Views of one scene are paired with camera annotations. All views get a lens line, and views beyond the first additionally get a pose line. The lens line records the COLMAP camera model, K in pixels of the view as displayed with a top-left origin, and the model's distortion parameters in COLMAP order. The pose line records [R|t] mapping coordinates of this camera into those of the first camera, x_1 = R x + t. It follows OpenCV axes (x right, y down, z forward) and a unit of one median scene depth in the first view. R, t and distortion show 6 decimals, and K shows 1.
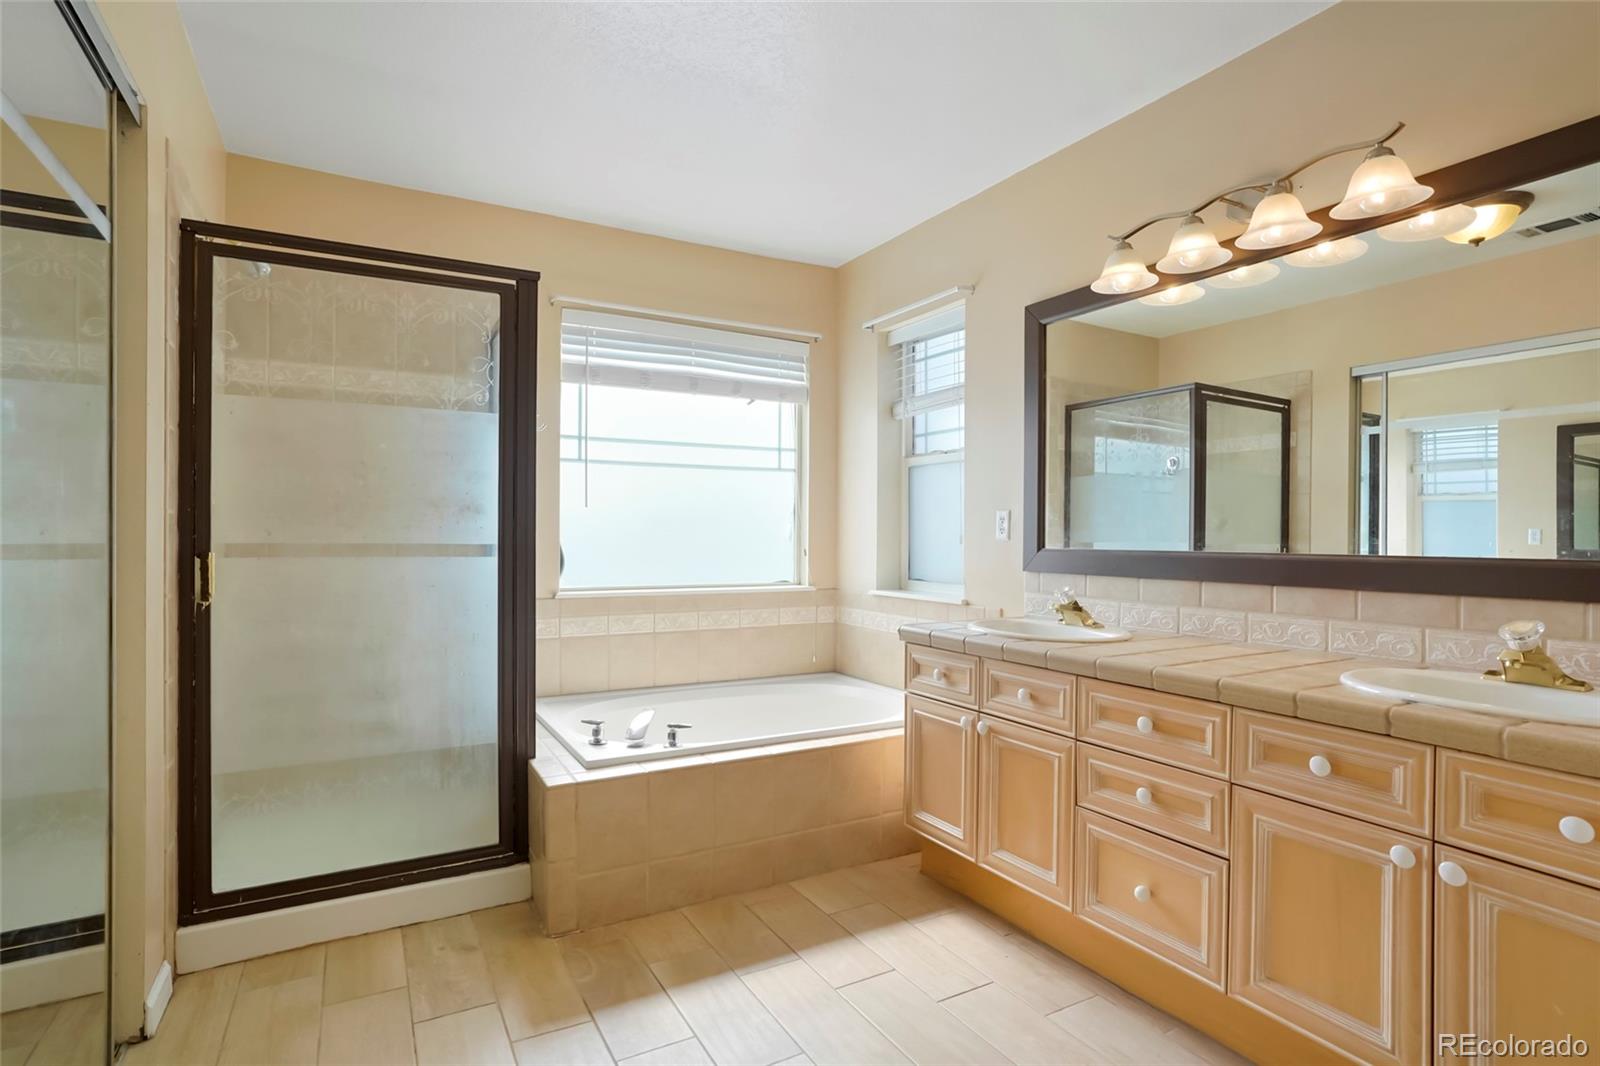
lens RADIAL K [[783.3, 0, 812.5], [0, 783.3, 537.4], [0, 0, 1]] dist [-0.044581, 0.009877]
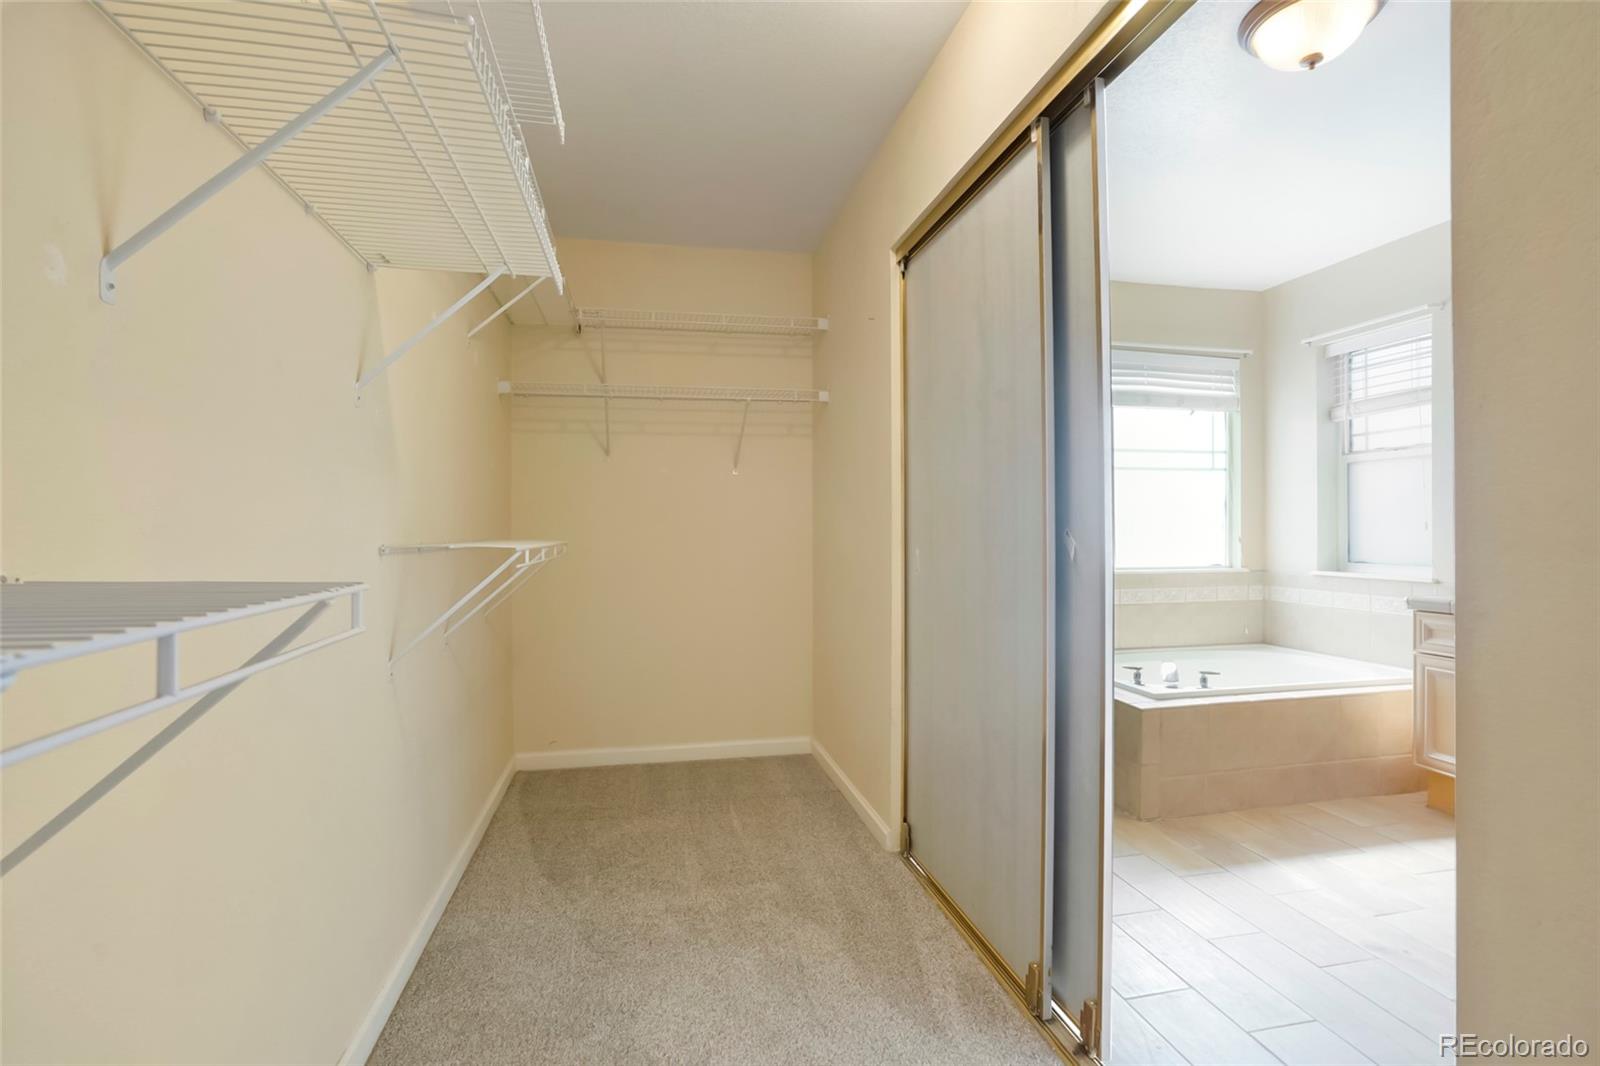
lens RADIAL K [[749.8, 0, 794.4], [0, 749.8, 525.0], [0, 0, 1]] dist [-0.041276, 0.011597]
pose [[0.953820, -0.008038, -0.300271, -0.325713], [0.005535, 0.999942, -0.009185, 0.004913], [0.300327, 0.007098, 0.953810, -0.261036]]
